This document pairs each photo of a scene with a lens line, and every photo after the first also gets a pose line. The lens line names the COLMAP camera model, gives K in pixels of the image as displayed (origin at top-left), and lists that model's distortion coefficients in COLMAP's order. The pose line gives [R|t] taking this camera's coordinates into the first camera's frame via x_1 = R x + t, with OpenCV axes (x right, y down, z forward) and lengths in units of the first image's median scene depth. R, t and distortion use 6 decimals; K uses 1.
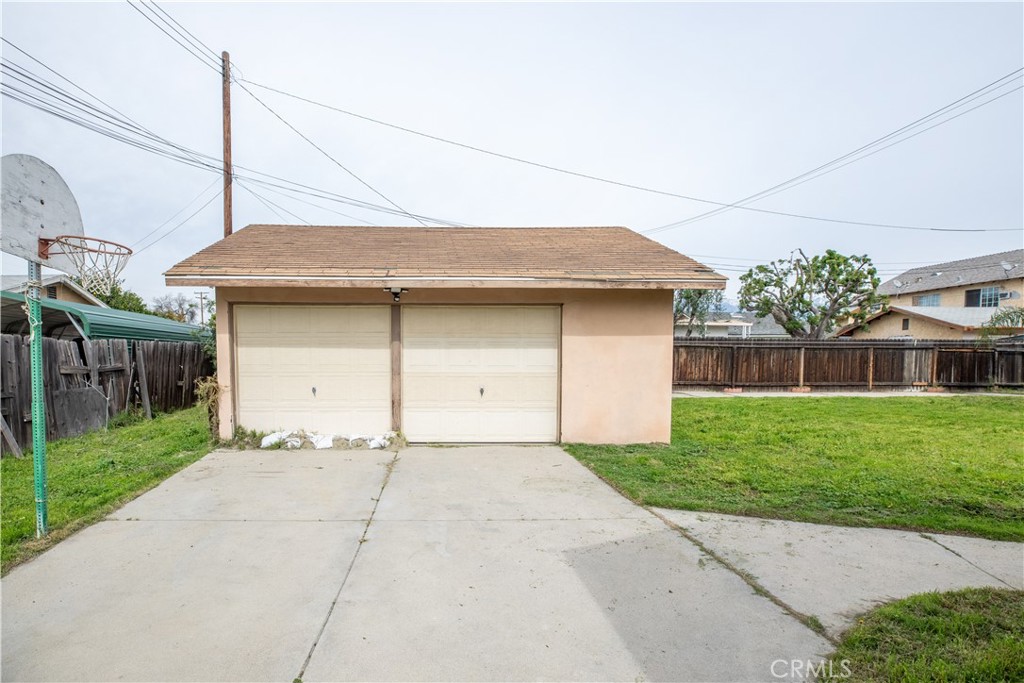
lens RADIAL K [[483.6, 0, 512.0], [0, 483.6, 341.5], [0, 0, 1]] dist [-0.032259, 0.000581]
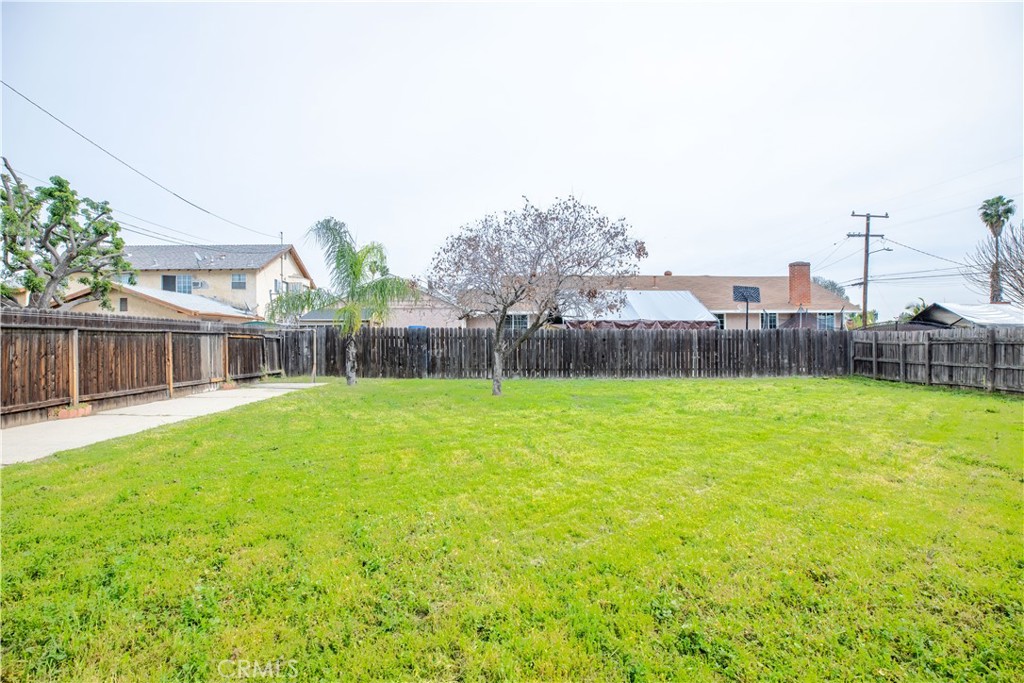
lens RADIAL K [[483.6, 0, 512.0], [0, 483.6, 341.5], [0, 0, 1]] dist [-0.032259, 0.000581]
pose [[0.093139, -0.004863, 0.995641, 0.131247], [-0.023002, 0.999711, 0.007035, 0.010531], [-0.995387, -0.023557, 0.093000, 0.435783]]
